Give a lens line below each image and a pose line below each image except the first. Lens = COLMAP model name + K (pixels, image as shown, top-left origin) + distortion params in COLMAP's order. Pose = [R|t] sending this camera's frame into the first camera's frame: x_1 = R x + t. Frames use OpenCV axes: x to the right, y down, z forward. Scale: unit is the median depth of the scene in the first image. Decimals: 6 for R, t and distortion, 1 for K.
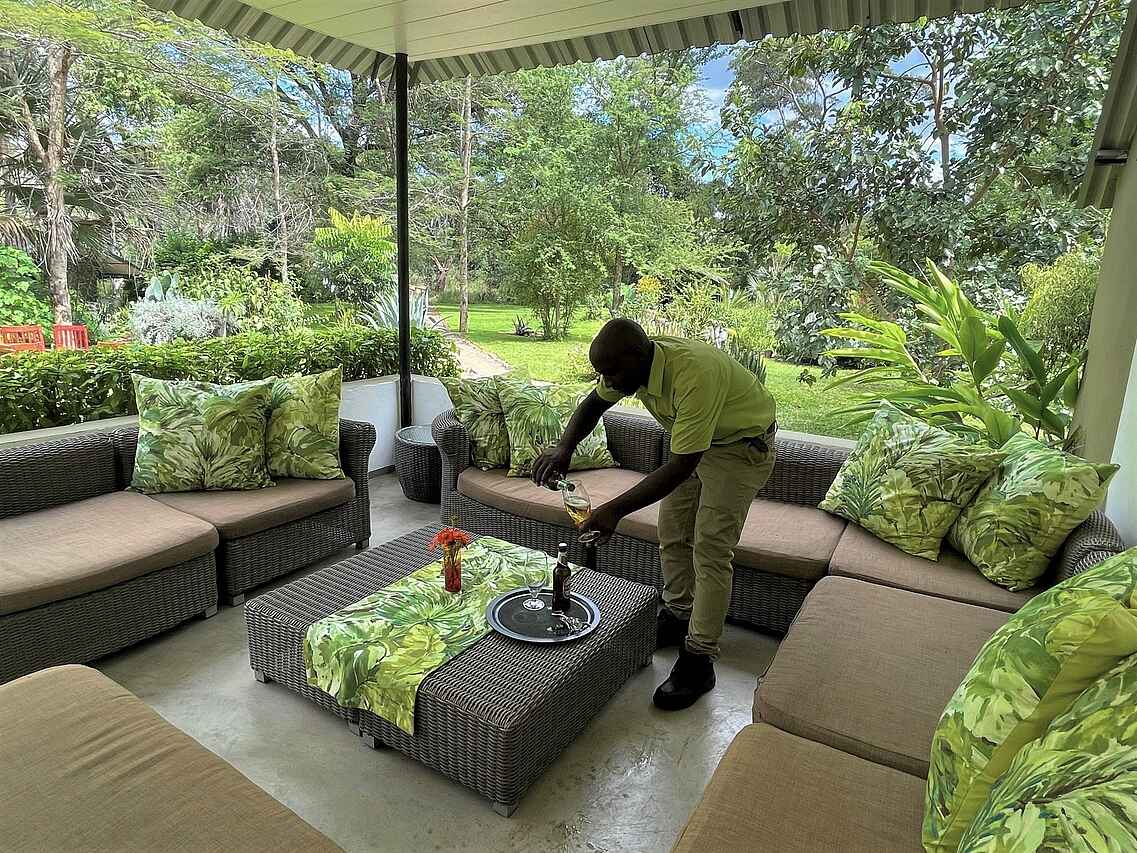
lens RADIAL K [[664.3, 0, 568.5], [0, 664.3, 426.5], [0, 0, 1]] dist [0.005928, 0.001476]
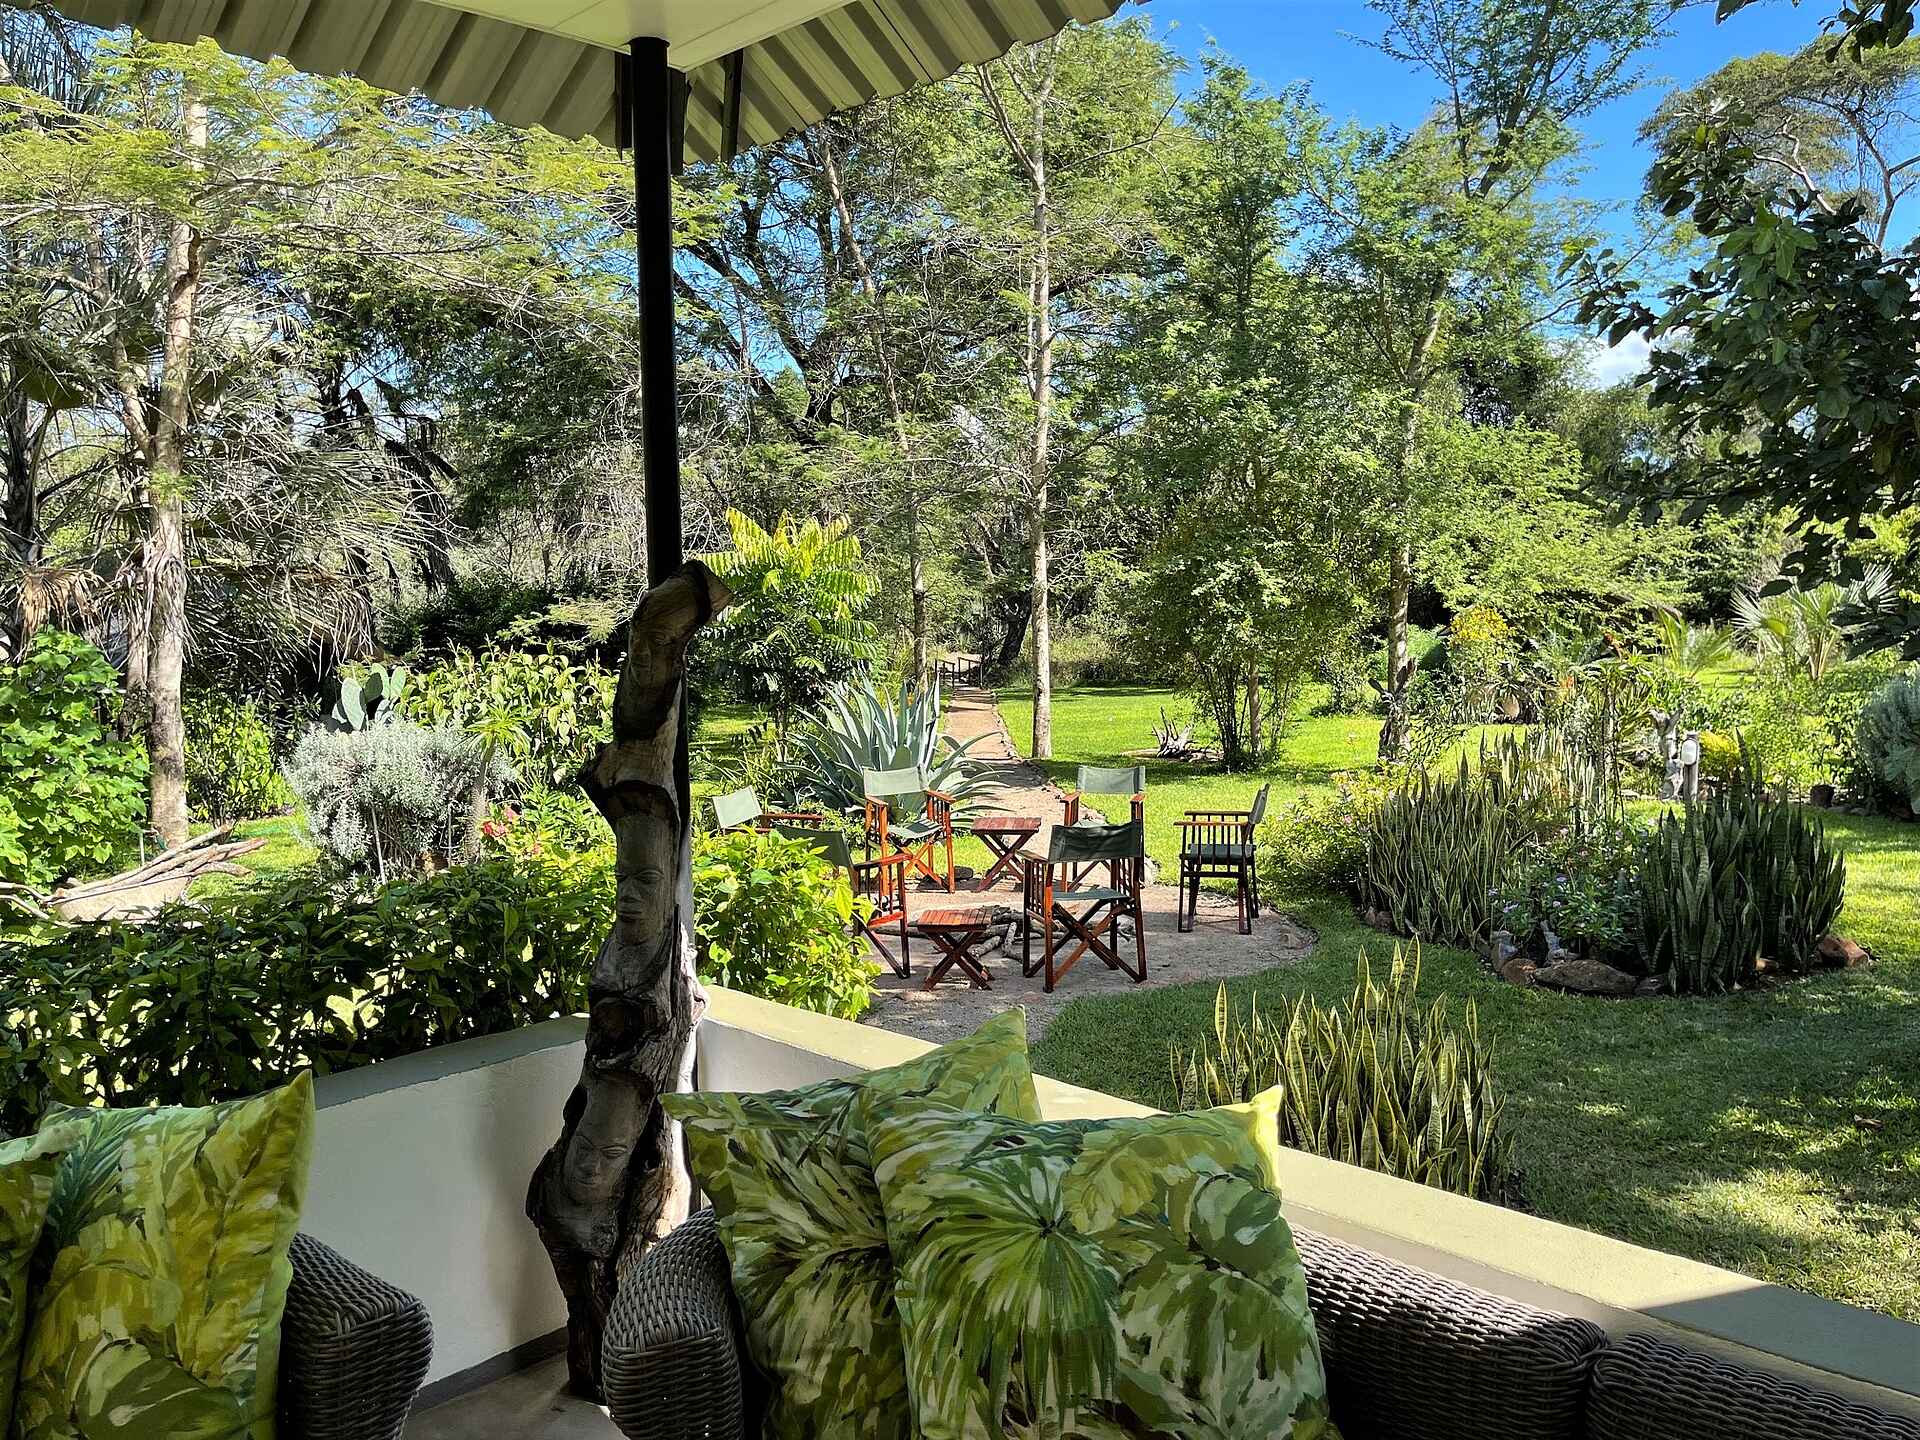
lens RADIAL K [[1416.8, 0, 960.0], [0, 1416.8, 720.0], [0, 0, 1]] dist [0.059436, -0.001752]
pose [[0.972696, -0.036637, -0.229171, 0.016638], [0.001134, 0.988199, -0.153170, -0.038976], [0.232078, 0.148728, 0.961259, 0.131592]]
